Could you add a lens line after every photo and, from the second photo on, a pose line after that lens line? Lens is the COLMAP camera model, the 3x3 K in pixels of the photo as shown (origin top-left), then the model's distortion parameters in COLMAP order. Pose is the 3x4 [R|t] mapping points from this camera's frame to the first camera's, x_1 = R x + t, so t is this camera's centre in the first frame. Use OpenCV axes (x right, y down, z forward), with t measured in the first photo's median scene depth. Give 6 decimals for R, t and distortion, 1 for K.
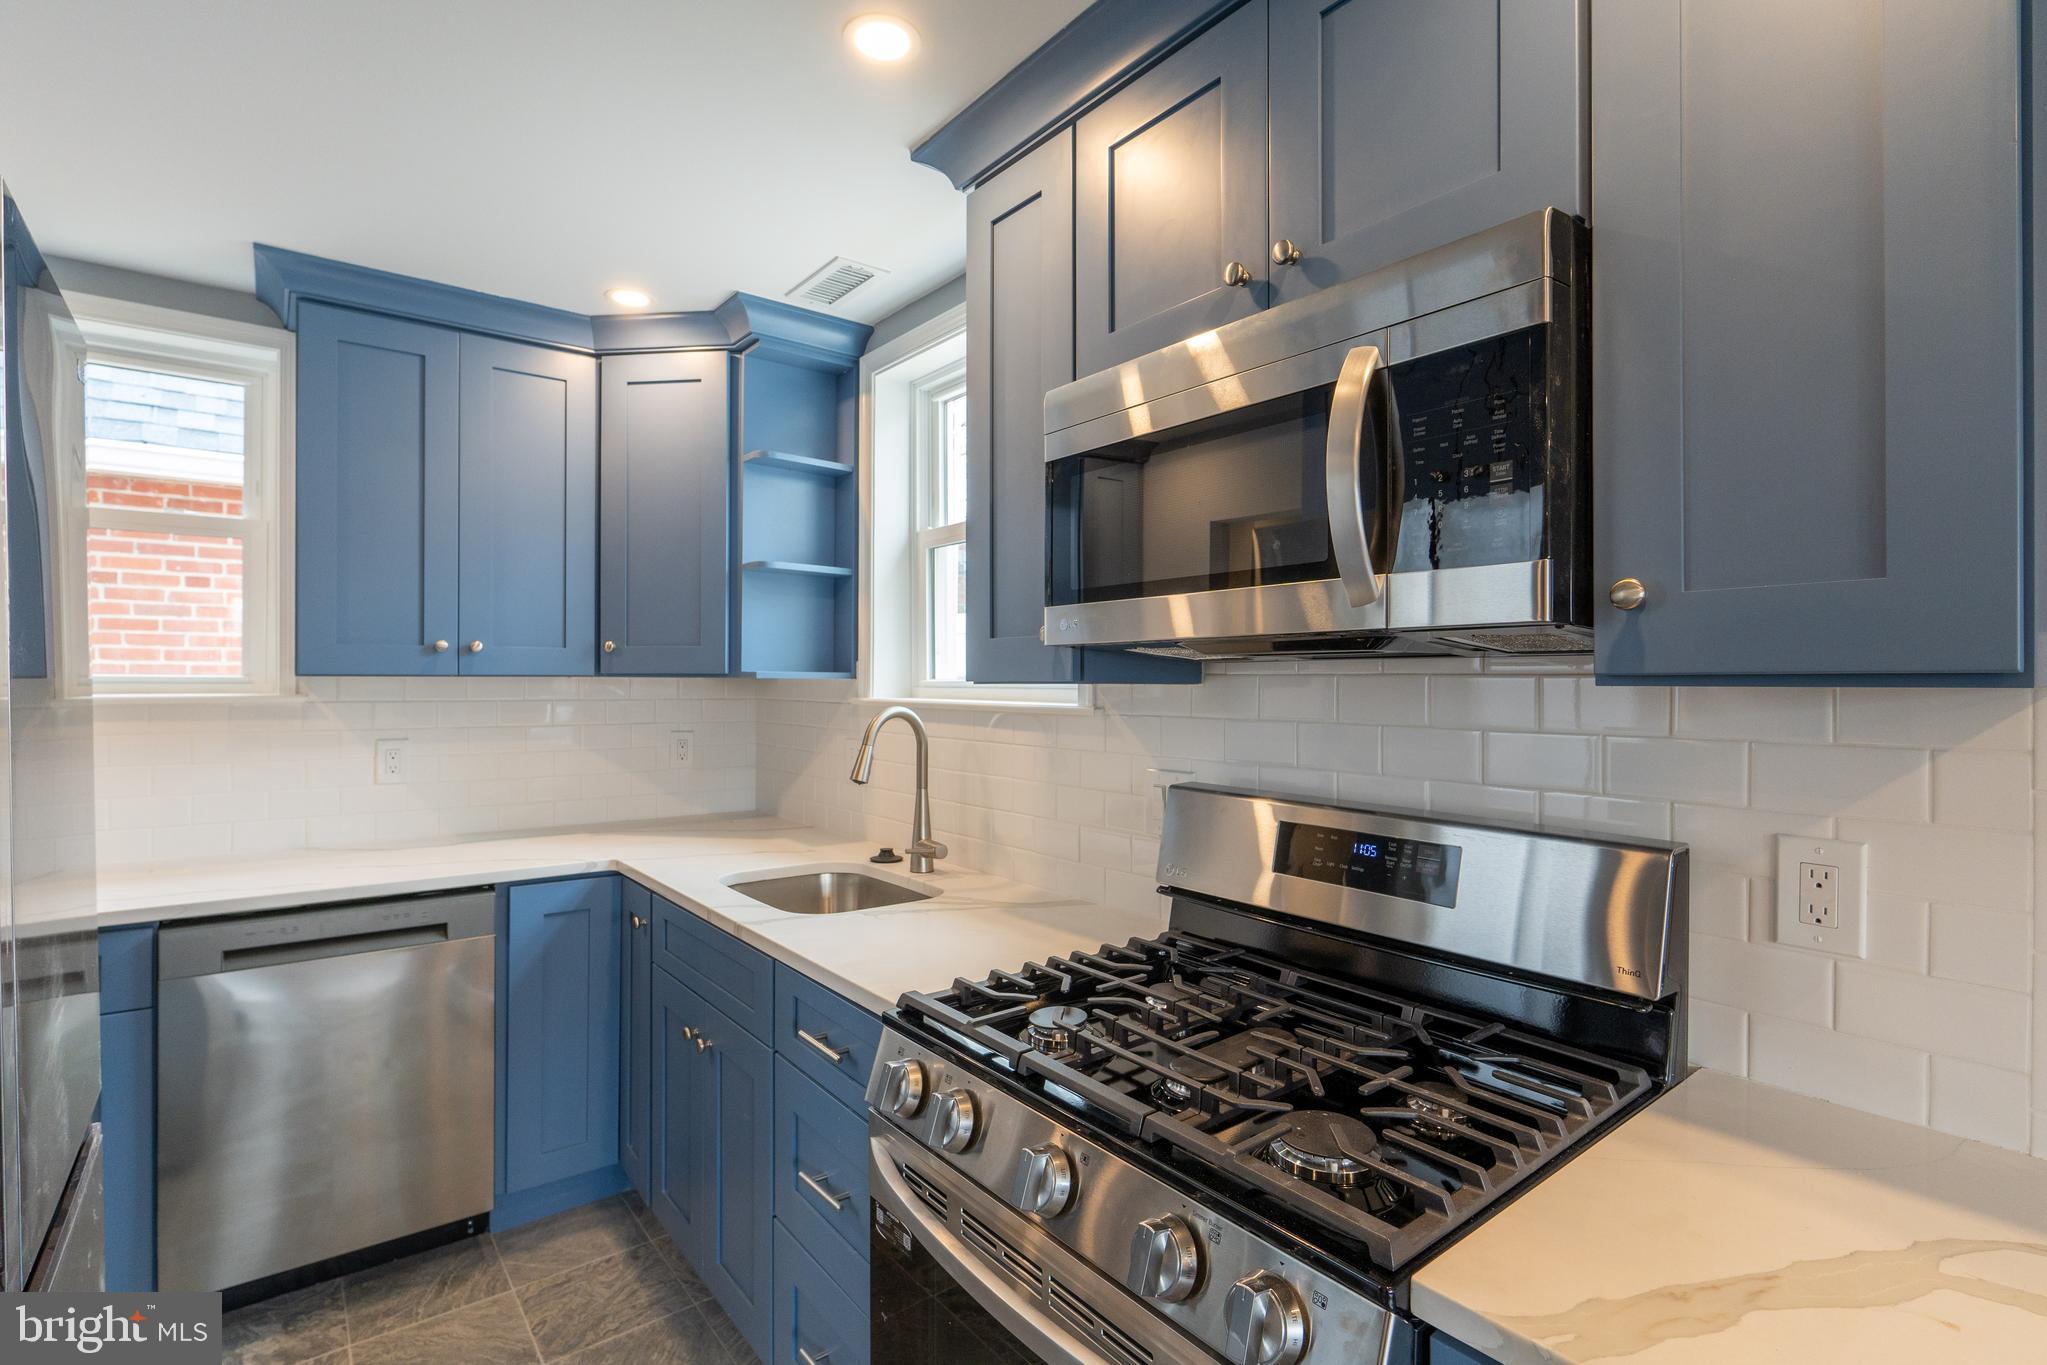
lens RADIAL K [[961.7, 0, 1023.5], [0, 961.7, 682.5], [0, 0, 1]] dist [-0.005060, -0.000487]
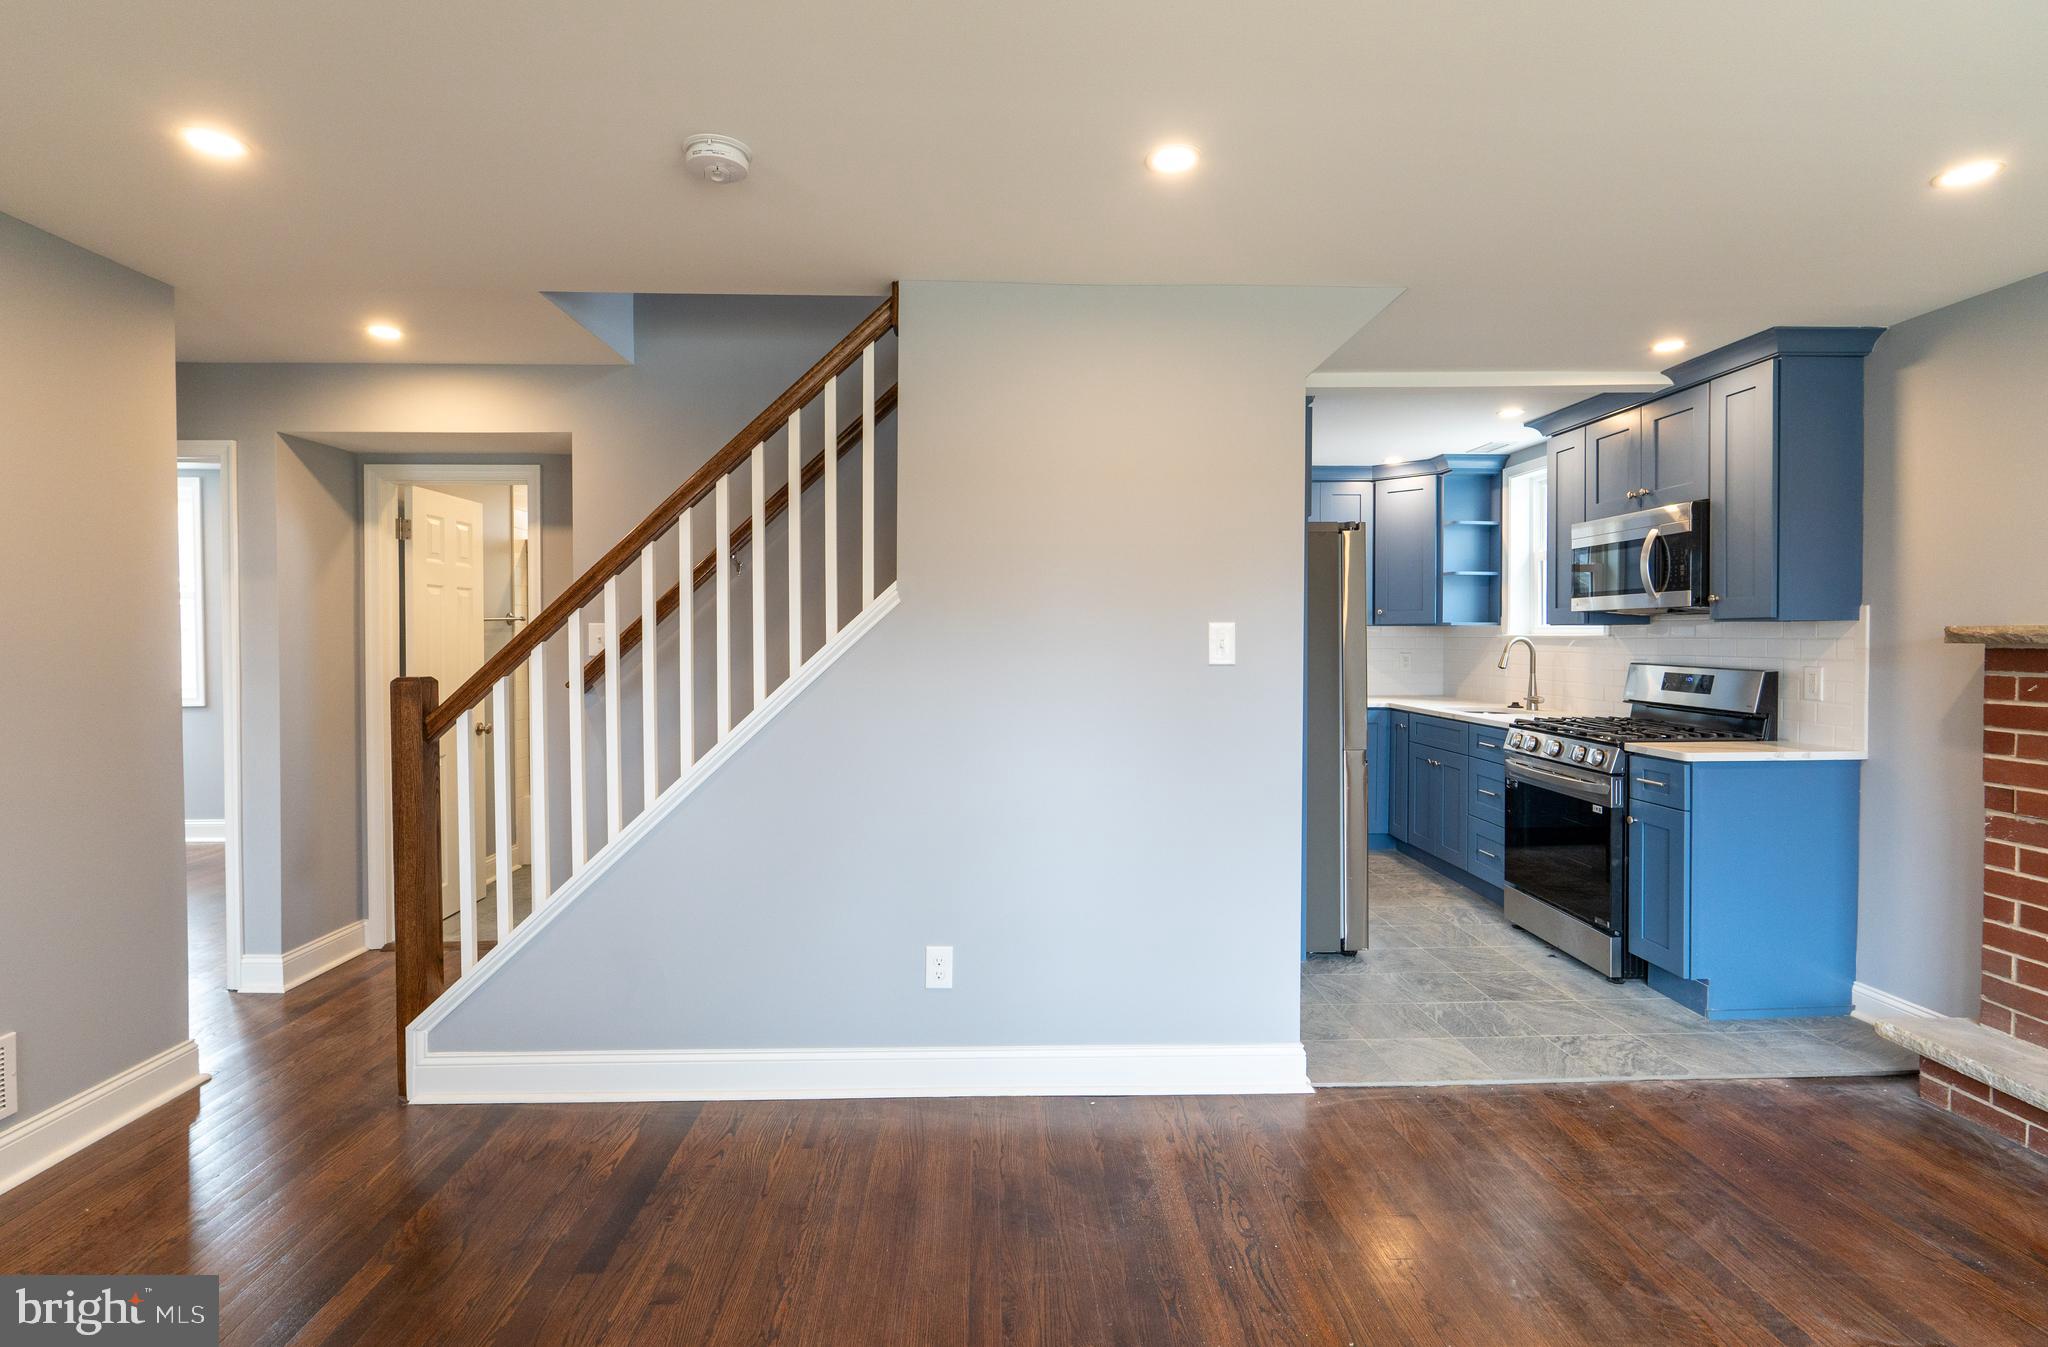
lens RADIAL K [[975.3, 0, 1027.0], [0, 975.3, 652.2], [0, 0, 1]] dist [-0.003422, -0.000382]
pose [[0.811272, 0.004980, -0.584648, 0.253950], [0.004313, 0.999886, 0.014502, 0.021570], [0.584653, -0.014287, 0.811158, -1.458443]]
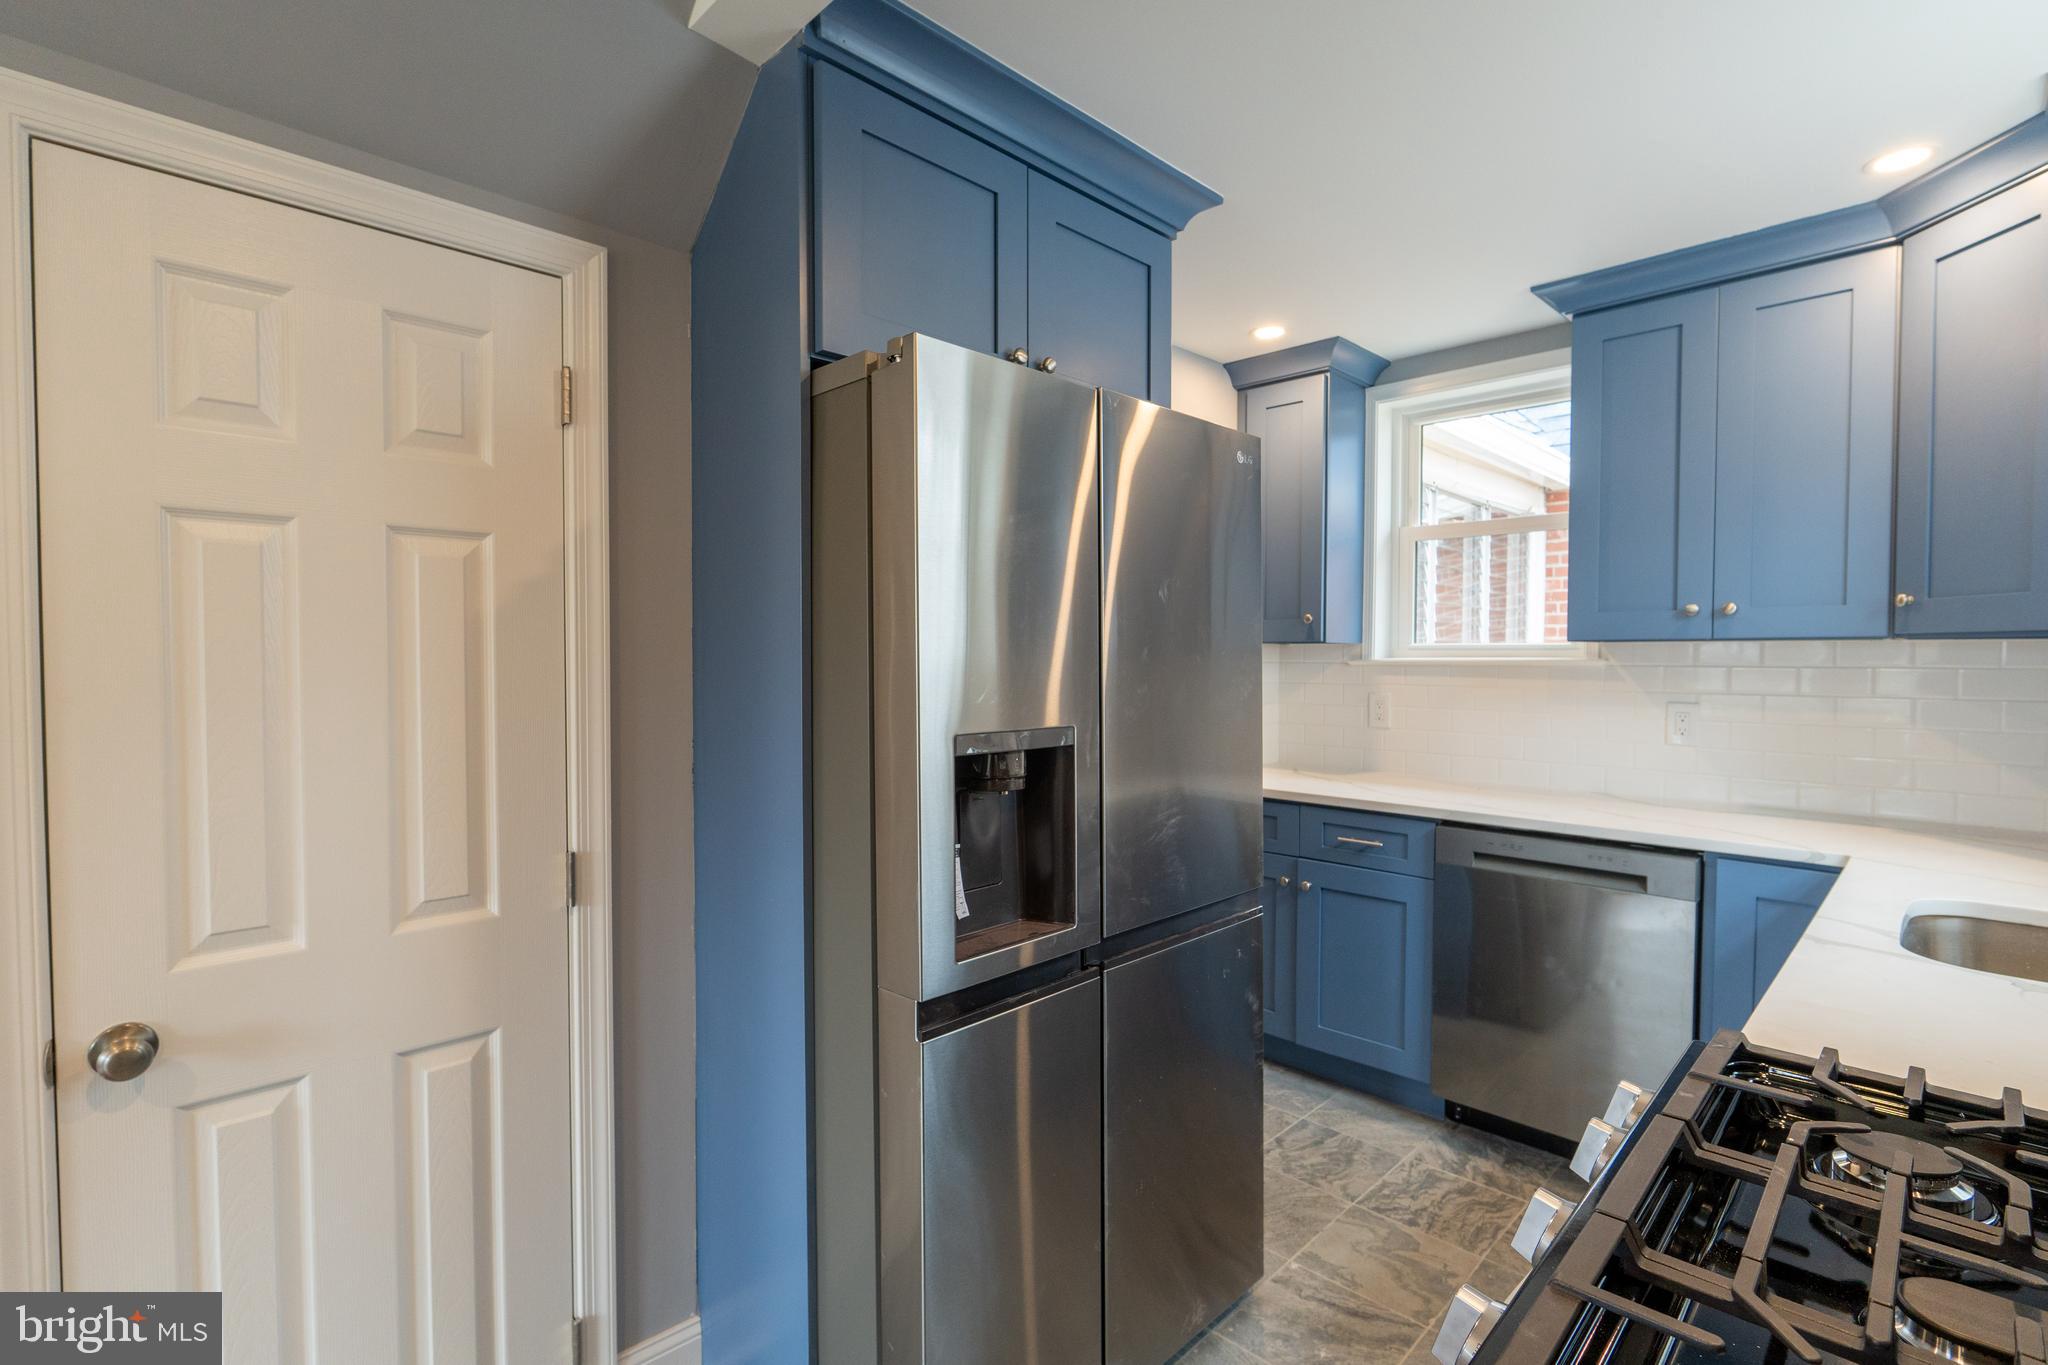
lens RADIAL K [[950.5, 0, 1029.1], [0, 950.5, 683.1], [0, 0, 1]] dist [-0.004757, 0.000492]
pose [[0.118272, 0.025427, -0.992656, 0.302917], [-0.001616, 0.999676, 0.025414, 0.014636], [0.992980, -0.001402, 0.118274, 0.196011]]
